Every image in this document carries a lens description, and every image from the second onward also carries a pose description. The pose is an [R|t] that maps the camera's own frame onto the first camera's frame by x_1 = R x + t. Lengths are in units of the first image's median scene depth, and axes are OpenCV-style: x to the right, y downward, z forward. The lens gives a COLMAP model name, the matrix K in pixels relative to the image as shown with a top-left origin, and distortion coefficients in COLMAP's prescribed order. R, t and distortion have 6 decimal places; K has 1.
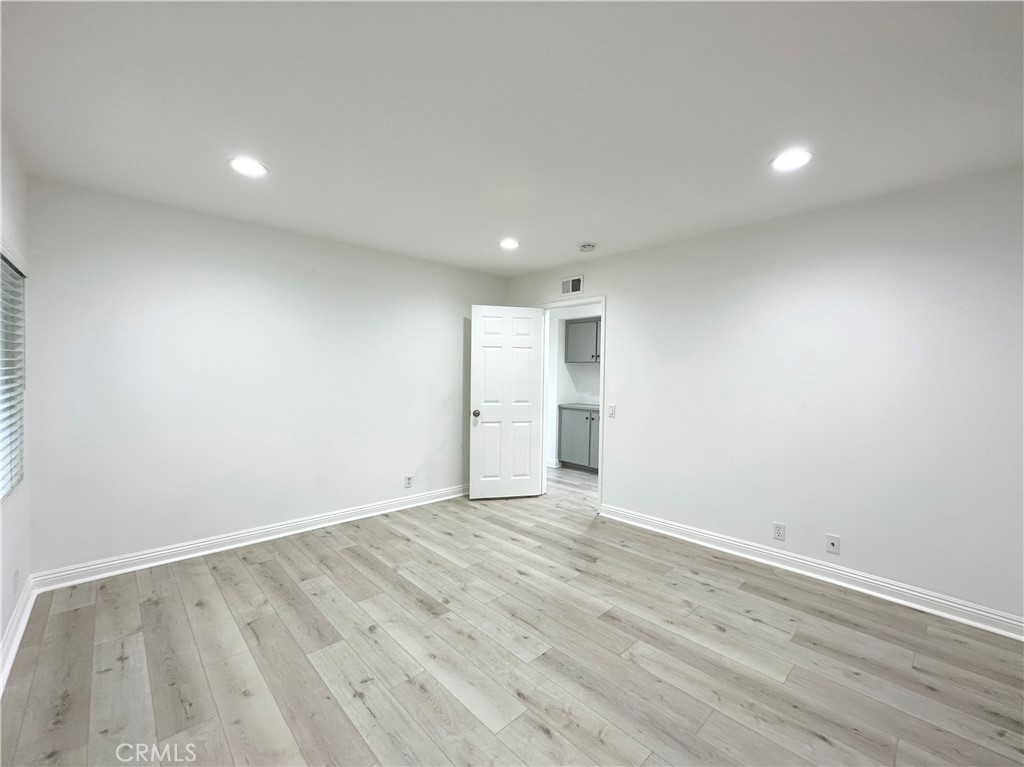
lens RADIAL K [[416.1, 0, 512.0], [0, 416.1, 383.5], [0, 0, 1]] dist [-0.001514, 0.000070]
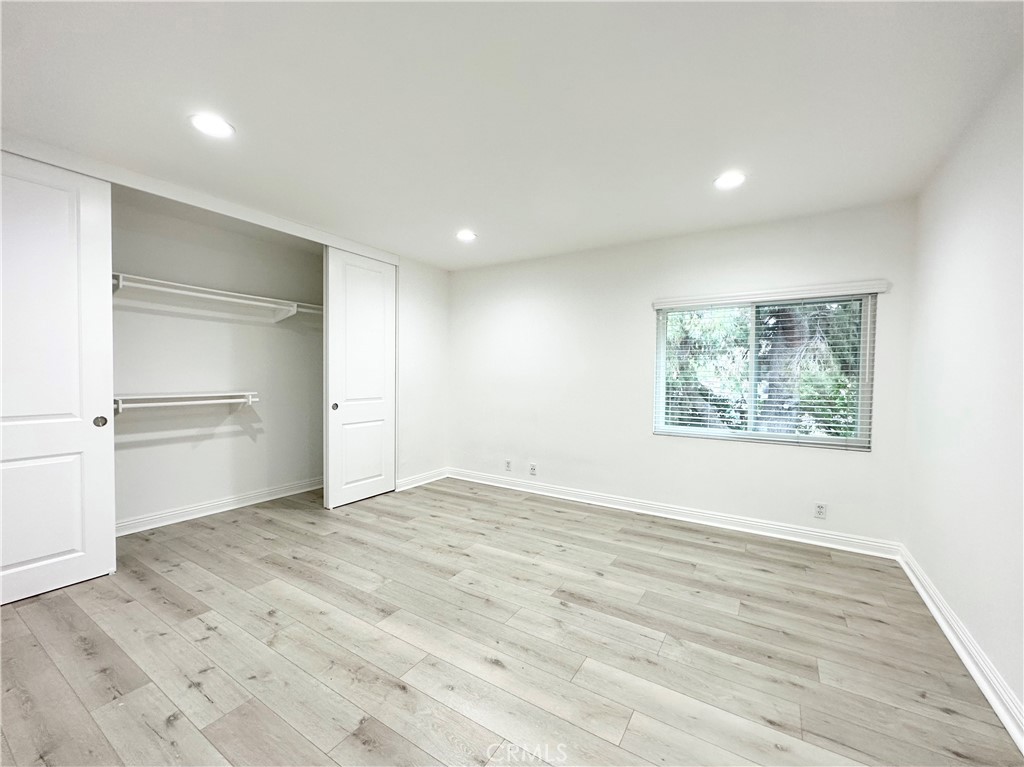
lens RADIAL K [[416.1, 0, 512.0], [0, 416.1, 383.5], [0, 0, 1]] dist [-0.001514, 0.000070]
pose [[-0.967553, -0.019756, -0.251894, 0.201040], [-0.032225, 0.998446, 0.045470, -0.002251], [0.250604, 0.052112, -0.966686, 1.891680]]
